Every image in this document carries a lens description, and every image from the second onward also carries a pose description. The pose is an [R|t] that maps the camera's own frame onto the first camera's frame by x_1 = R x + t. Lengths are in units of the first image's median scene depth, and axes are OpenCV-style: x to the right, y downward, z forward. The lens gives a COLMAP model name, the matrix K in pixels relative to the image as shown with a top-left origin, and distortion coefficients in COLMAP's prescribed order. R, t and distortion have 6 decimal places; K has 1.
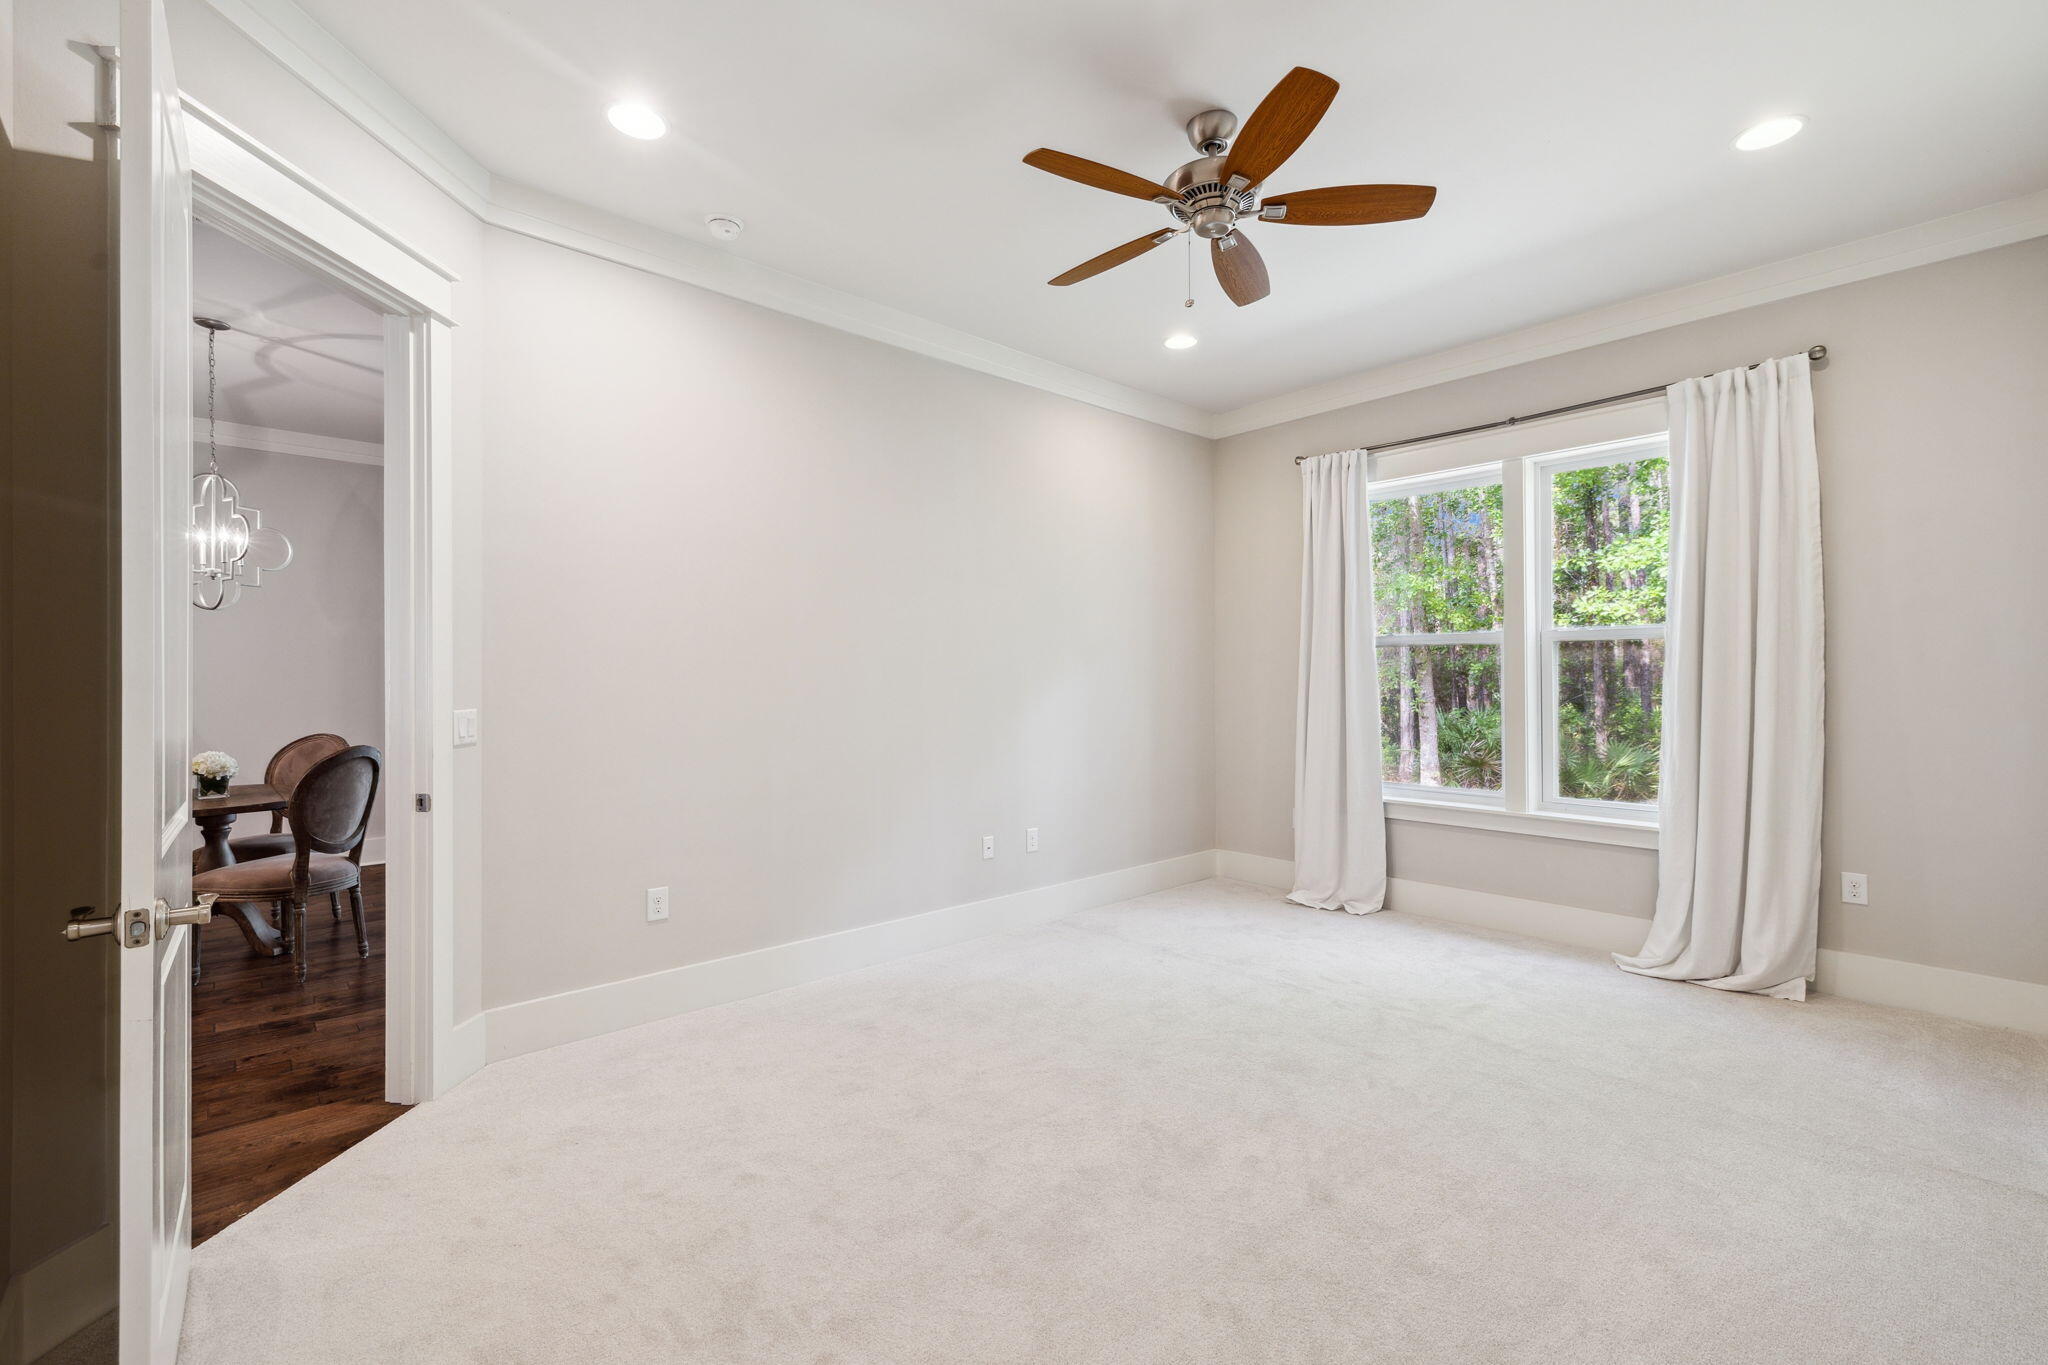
lens RADIAL K [[861.0, 0, 1025.7], [0, 861.0, 671.2], [0, 0, 1]] dist [-0.000741, -0.000187]
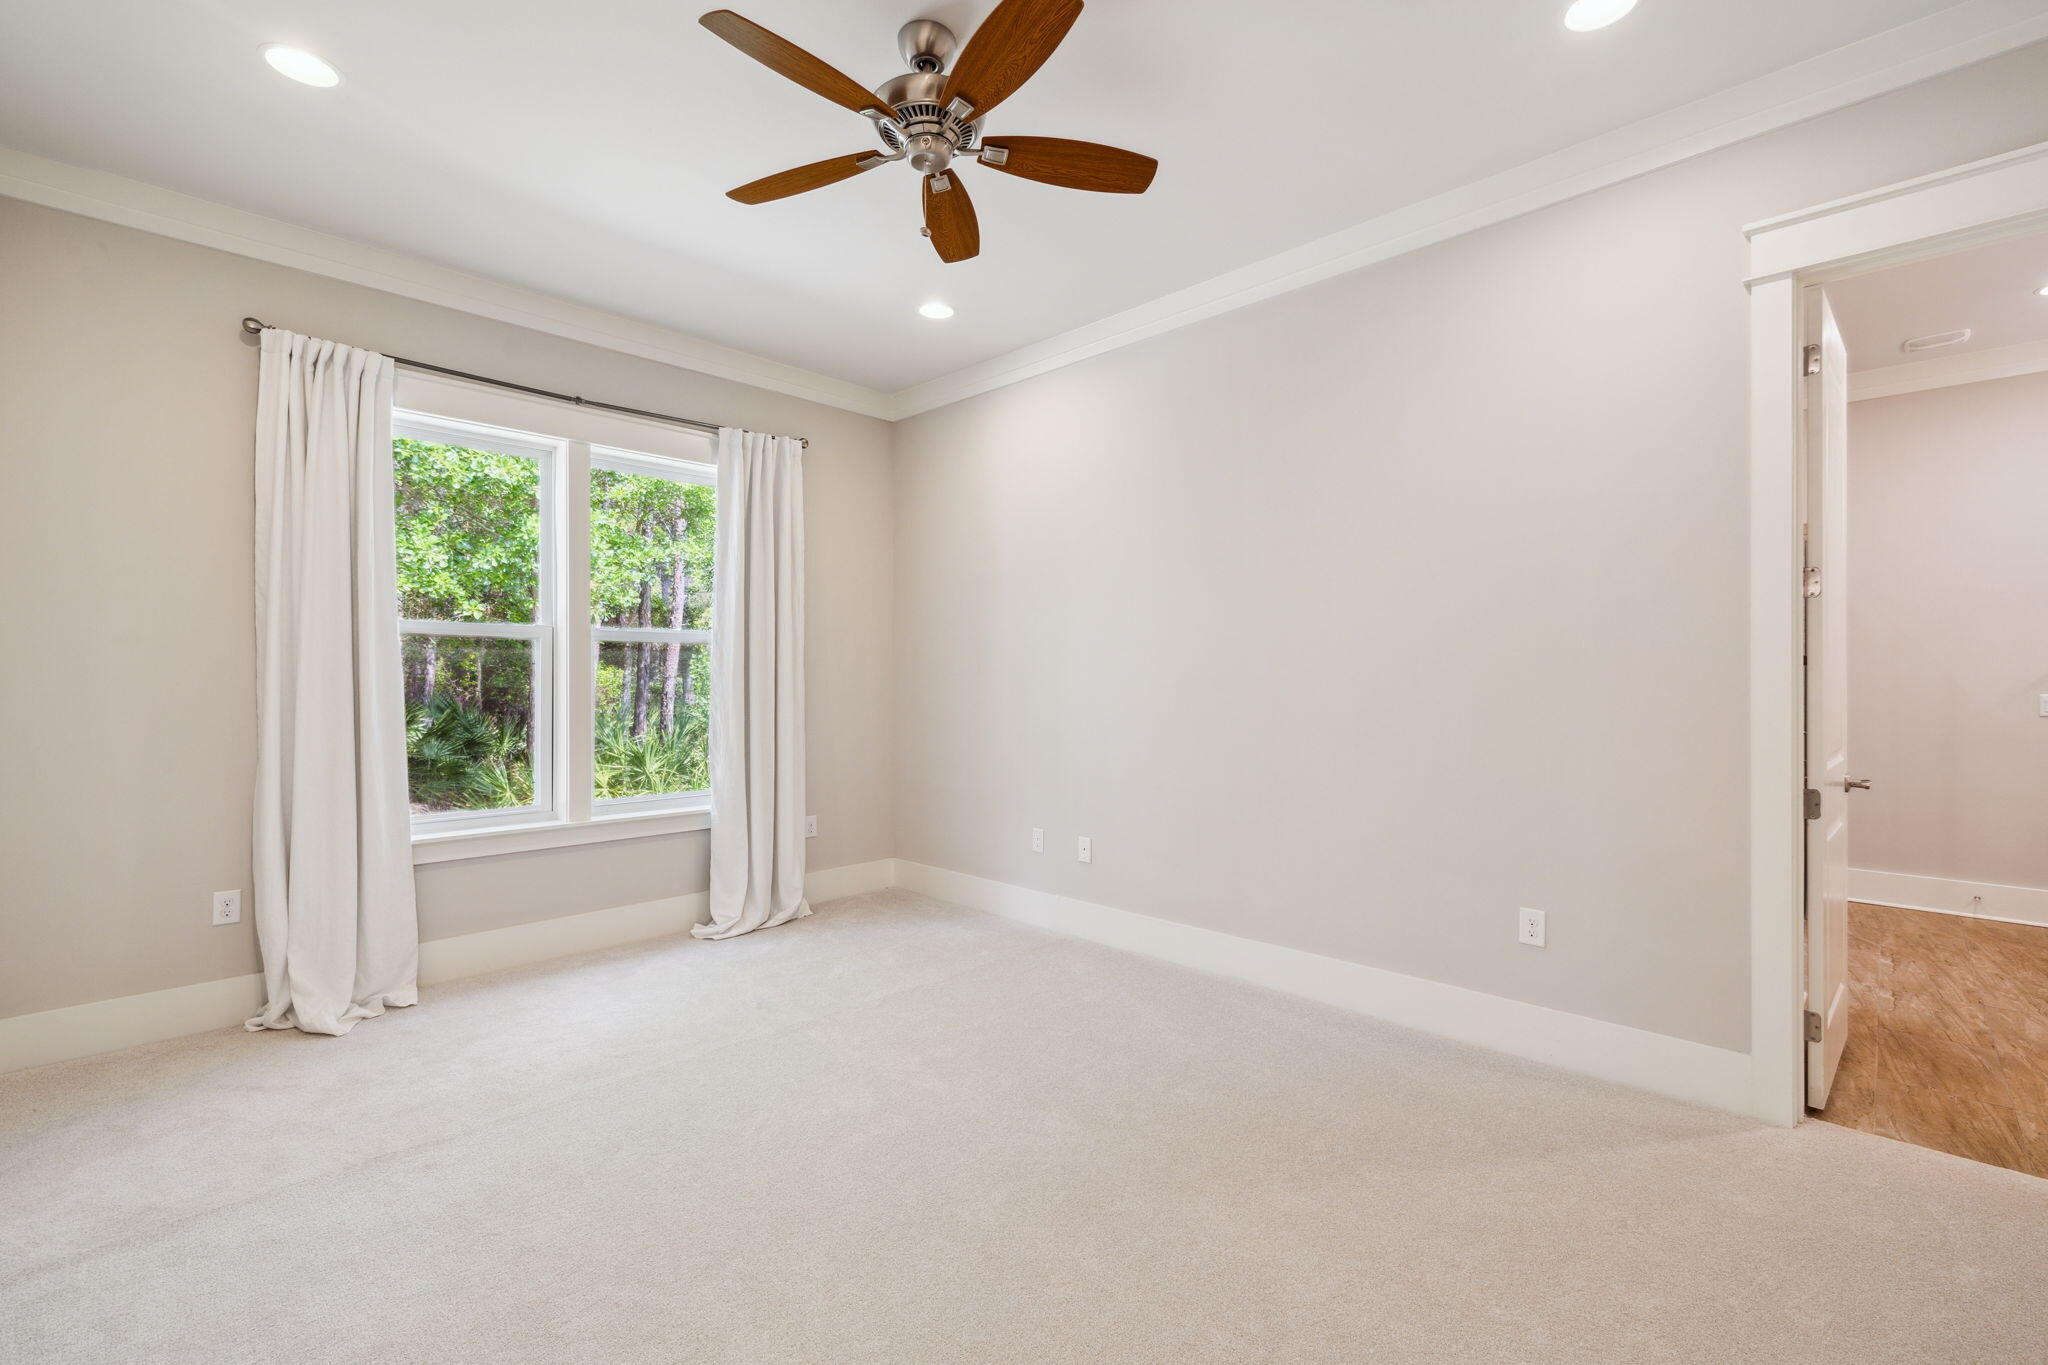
lens RADIAL K [[858.4, 0, 1023.5], [0, 858.4, 679.0], [0, 0, 1]] dist [-0.001874, -0.000285]
pose [[-0.025345, 0.000618, 0.999679, -0.415687], [-0.011763, 0.999930, -0.000916, 0.004899], [-0.999610, -0.011782, -0.025336, 0.608463]]
